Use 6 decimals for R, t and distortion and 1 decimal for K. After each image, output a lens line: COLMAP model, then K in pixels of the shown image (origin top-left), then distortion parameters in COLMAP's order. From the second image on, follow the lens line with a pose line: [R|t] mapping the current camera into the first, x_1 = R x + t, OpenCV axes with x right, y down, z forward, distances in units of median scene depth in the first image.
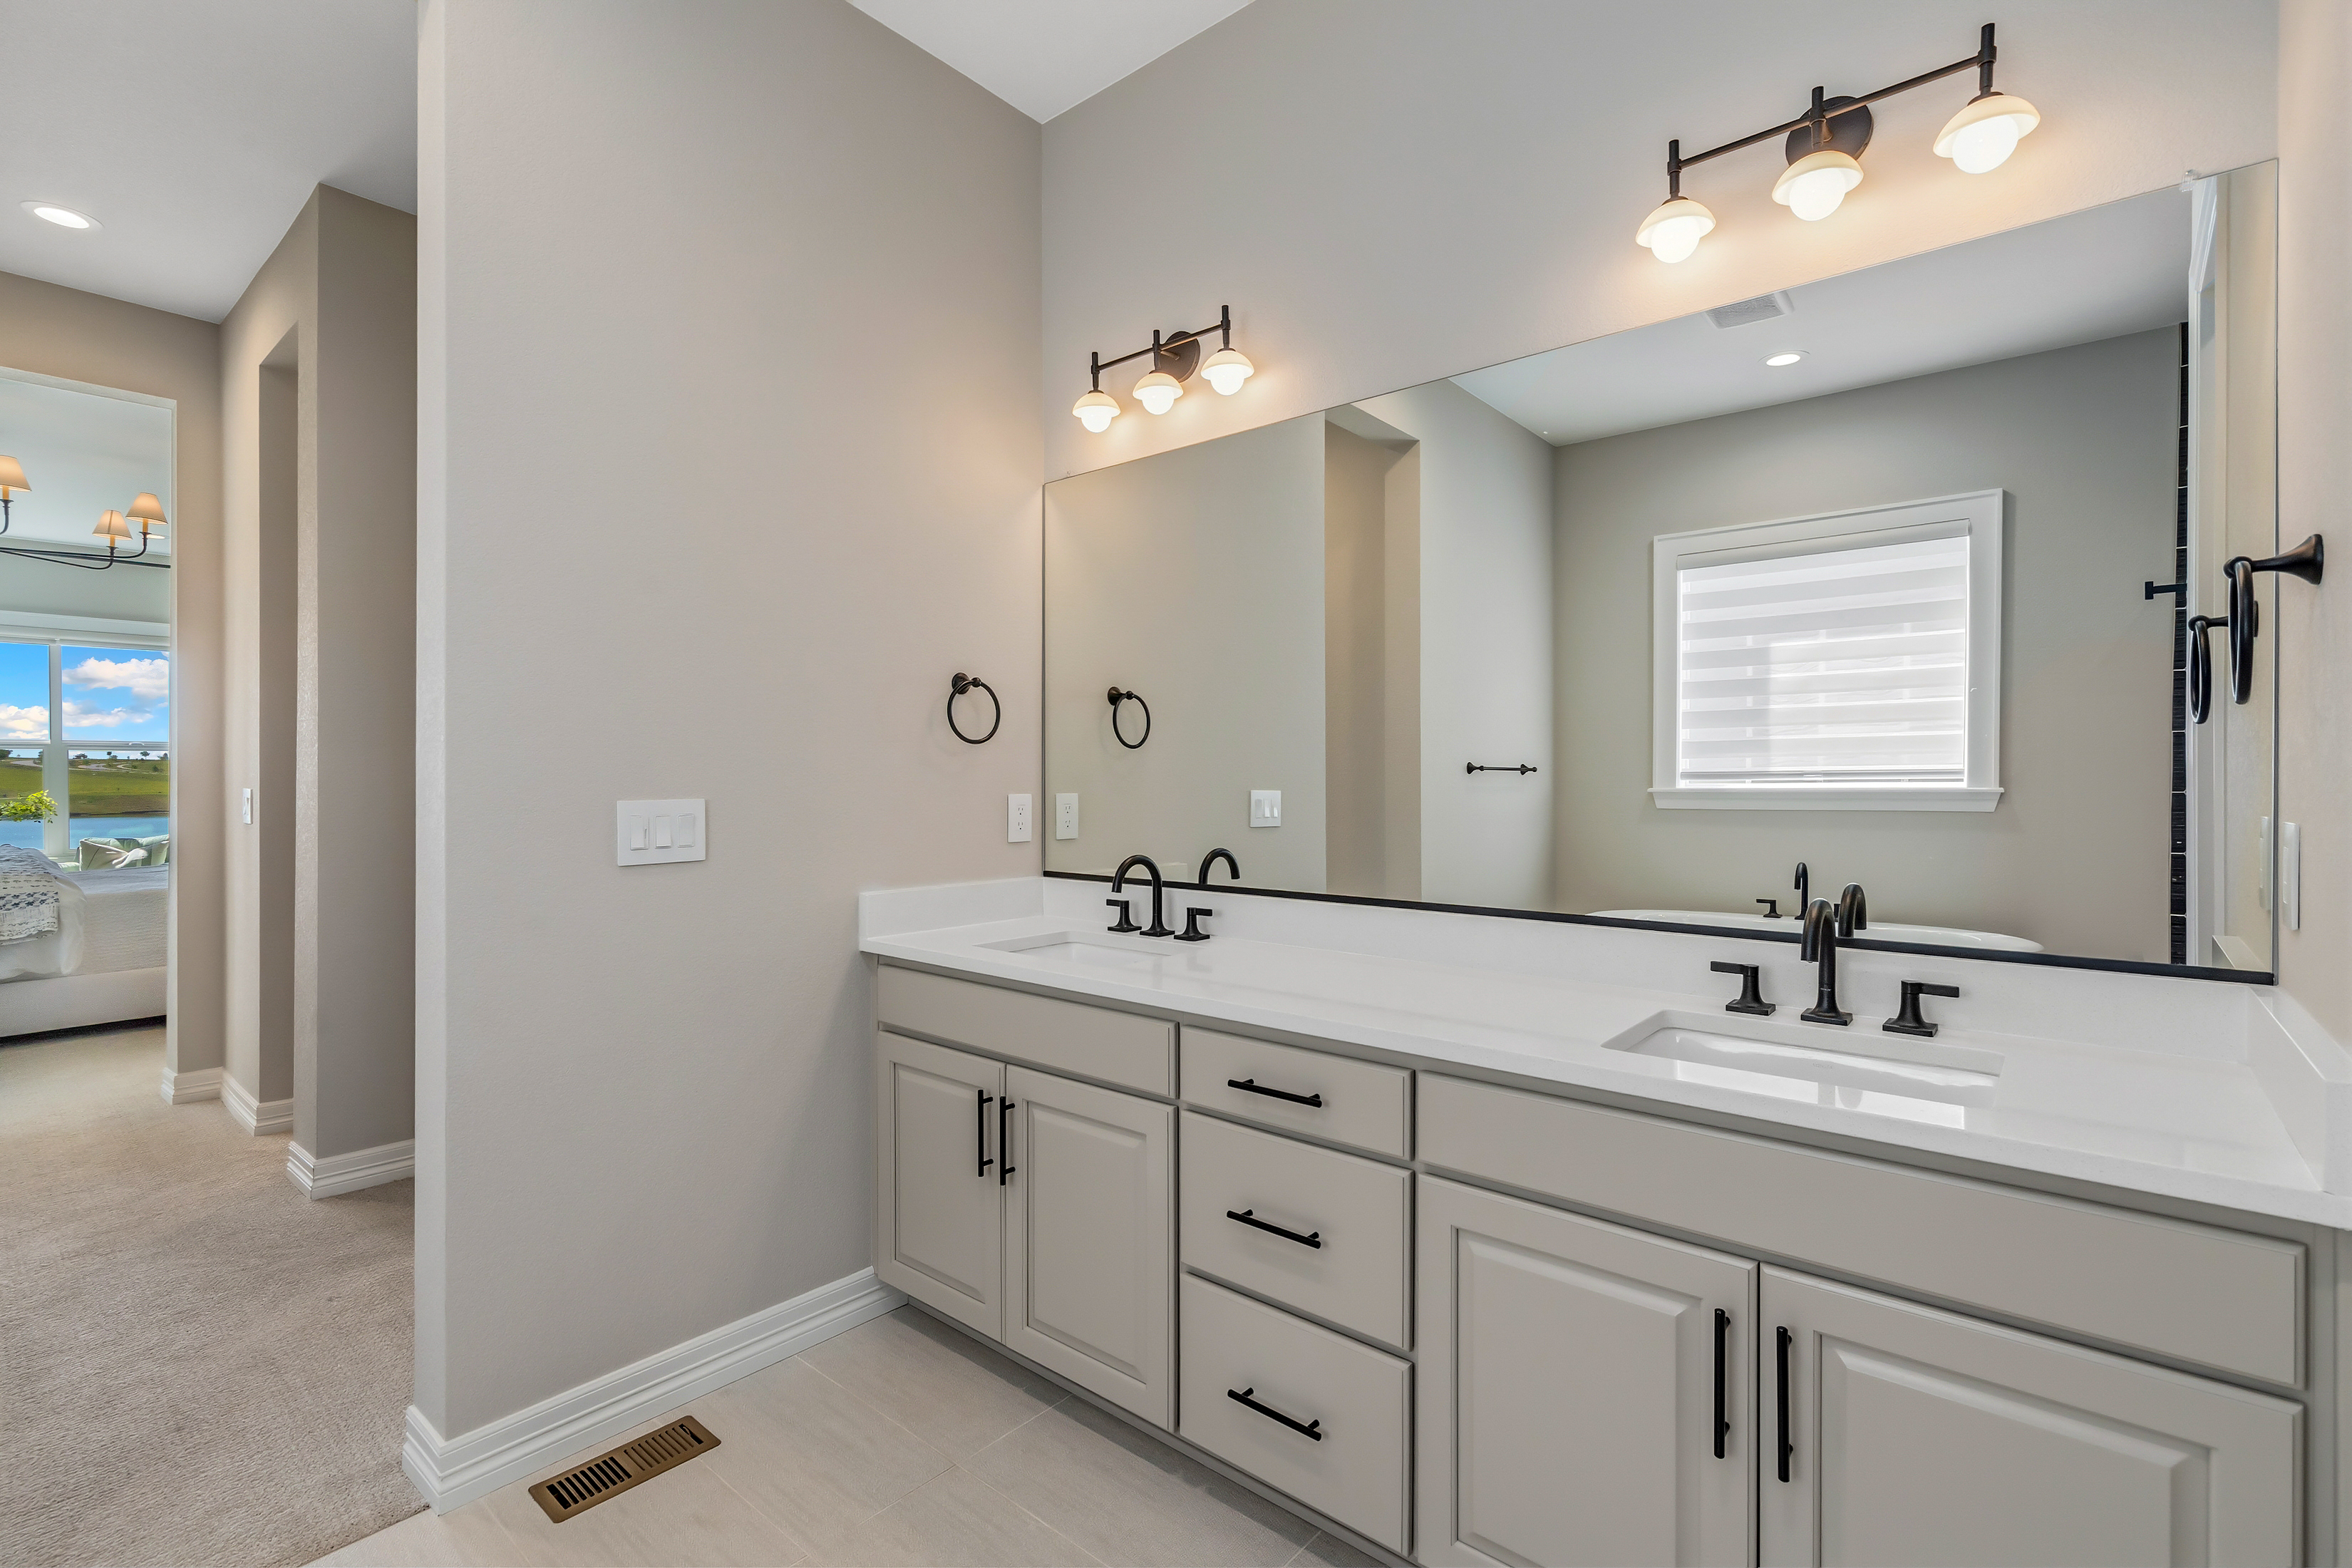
lens RADIAL K [[1088.1, 0, 1196.7], [0, 1088.1, 785.8], [0, 0, 1]] dist [-0.003600, 0.000177]
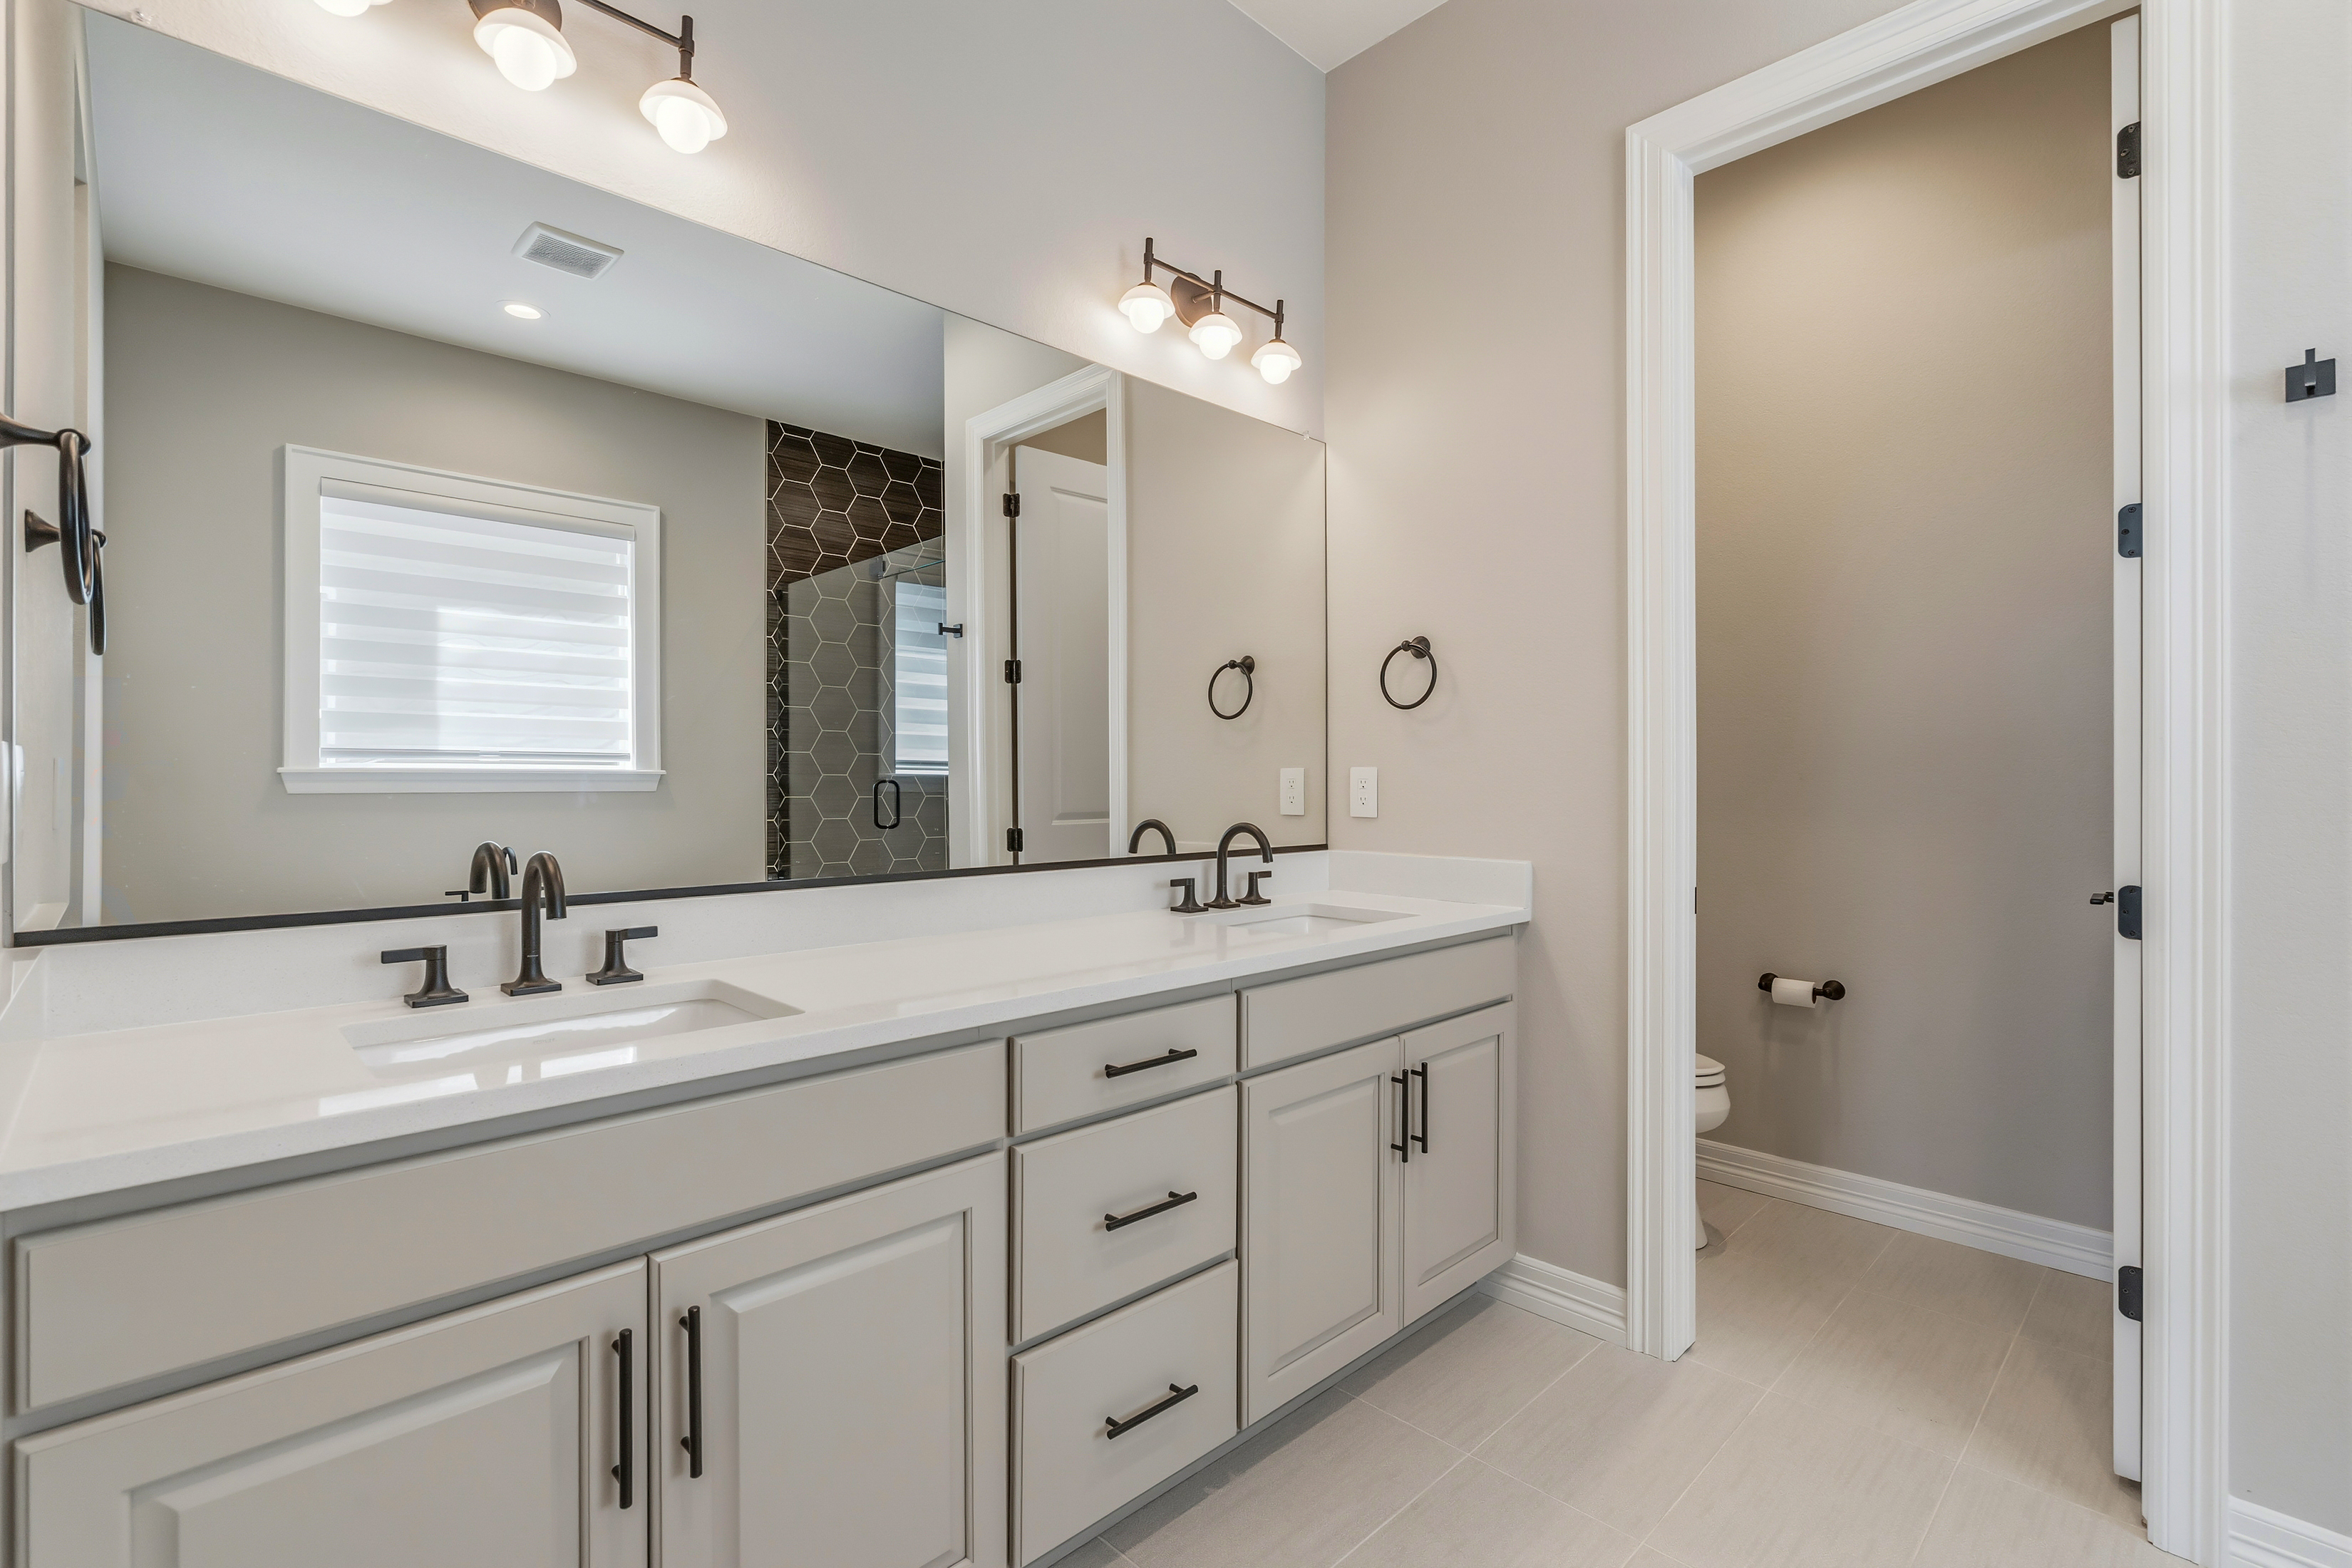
lens RADIAL K [[1088.1, 0, 1195.3], [0, 1088.1, 783.5], [0, 0, 1]] dist [-0.003600, 0.000177]
pose [[0.111607, -0.005056, 0.993740, -0.327531], [-0.003998, 0.999977, 0.005537, 0.007631], [-0.993744, -0.004590, 0.111585, 0.304556]]
